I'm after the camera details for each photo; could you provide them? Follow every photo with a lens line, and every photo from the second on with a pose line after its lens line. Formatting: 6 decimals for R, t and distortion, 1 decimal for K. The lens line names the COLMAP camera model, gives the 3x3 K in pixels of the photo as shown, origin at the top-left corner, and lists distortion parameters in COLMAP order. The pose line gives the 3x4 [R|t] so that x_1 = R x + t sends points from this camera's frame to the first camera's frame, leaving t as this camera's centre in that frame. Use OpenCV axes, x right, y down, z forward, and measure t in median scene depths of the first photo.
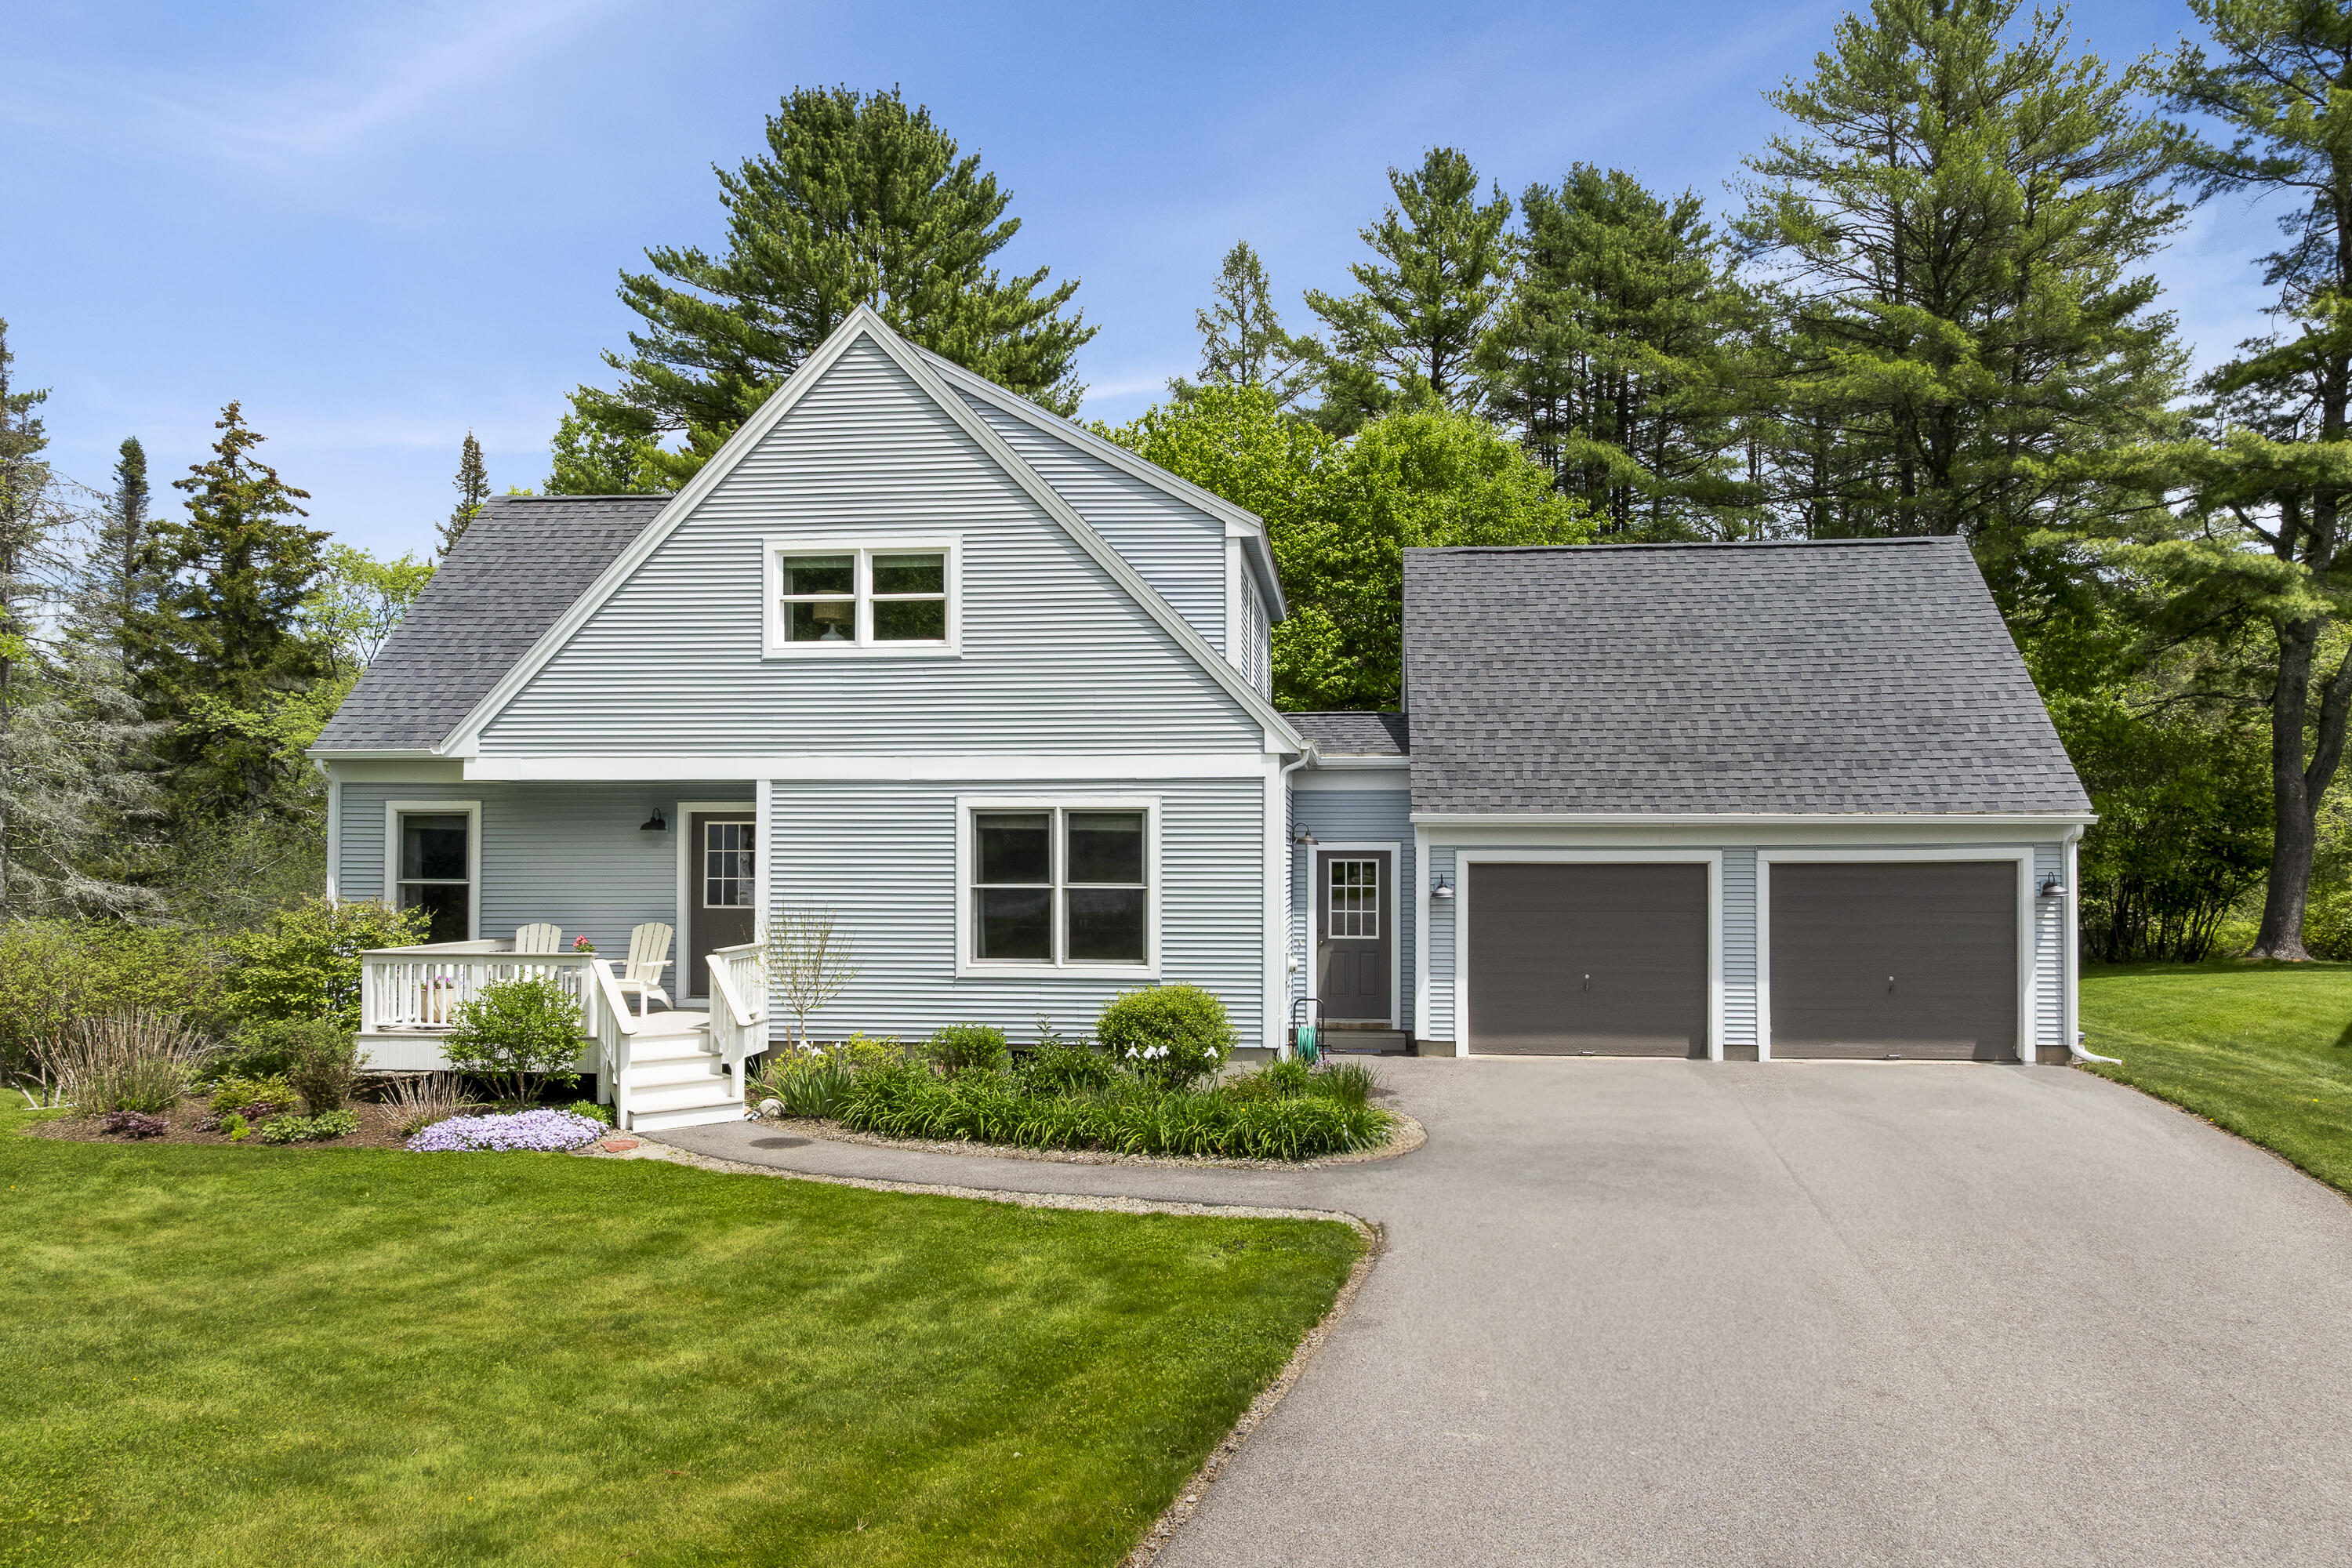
lens RADIAL K [[1617.2, 0, 1176.0], [0, 1617.2, 784.0], [0, 0, 1]] dist [-0.020815, 0.000023]
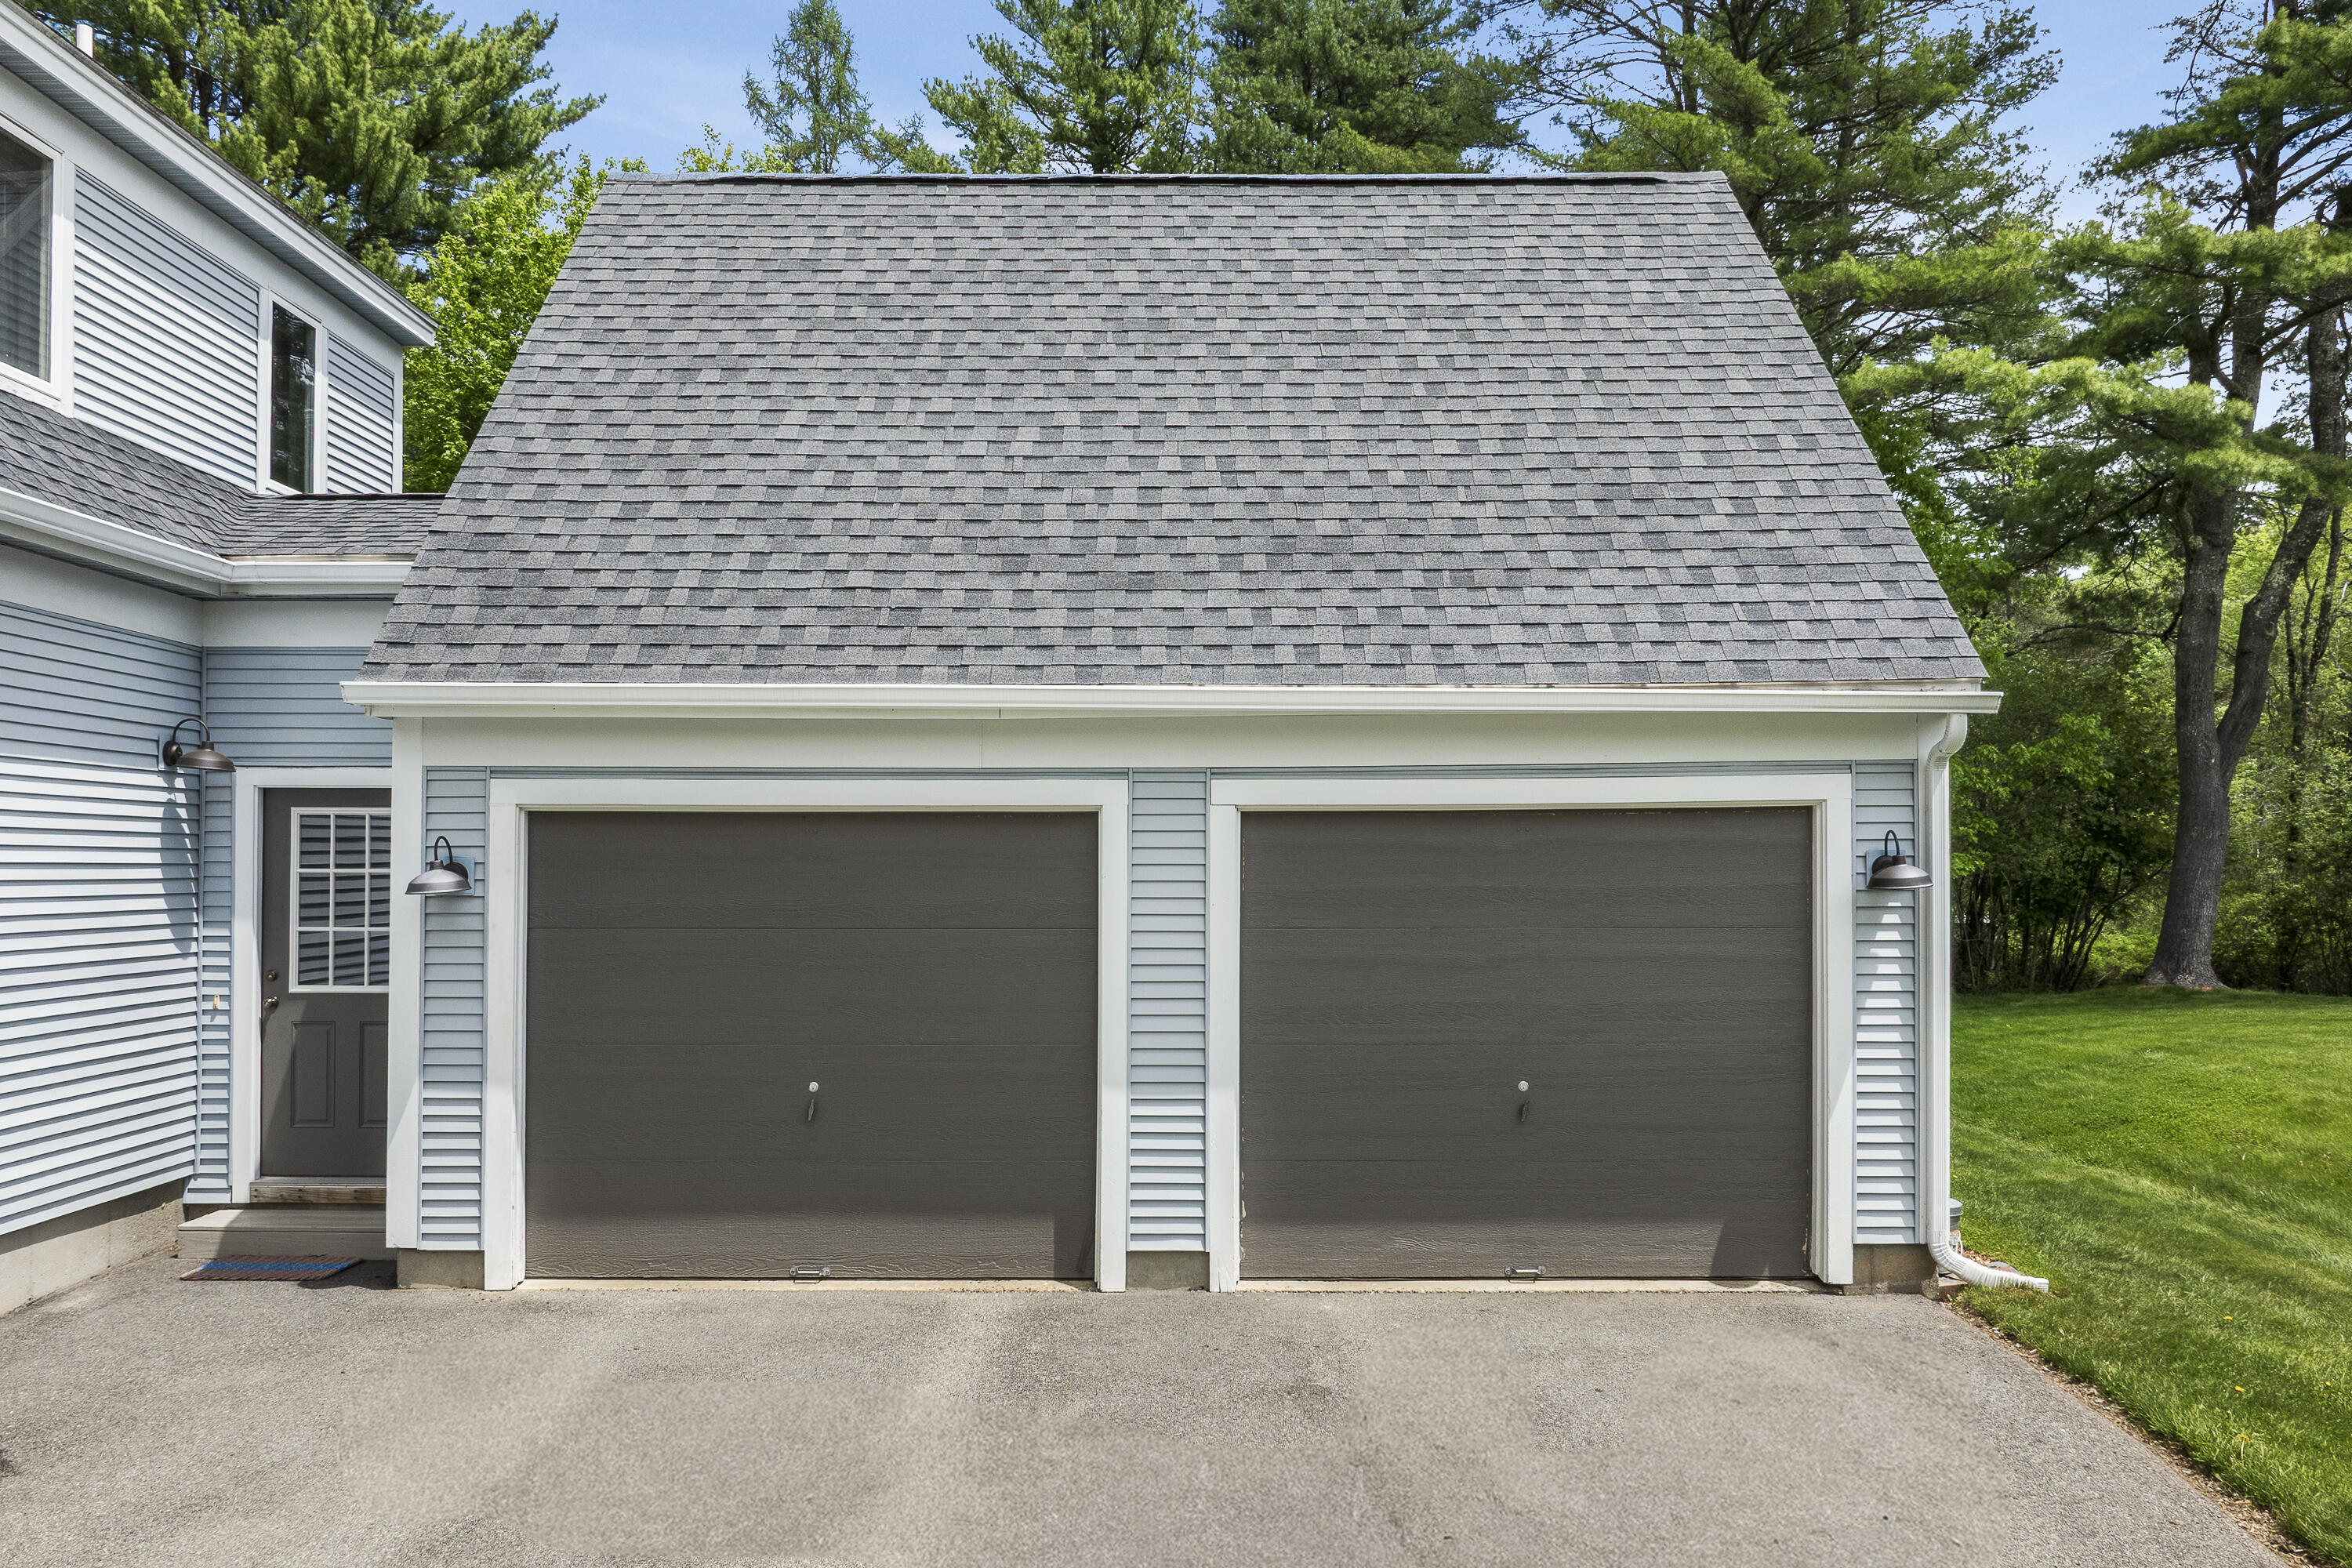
lens RADIAL K [[1750.8, 0, 1176.0], [0, 1750.8, 784.0], [0, 0, 1]] dist [0.031112, -0.081081]
pose [[0.993005, 0.005885, 0.117923, 0.292411], [-0.005954, 0.999982, 0.000233, 0.041405], [-0.117920, -0.000933, 0.993023, 0.543103]]
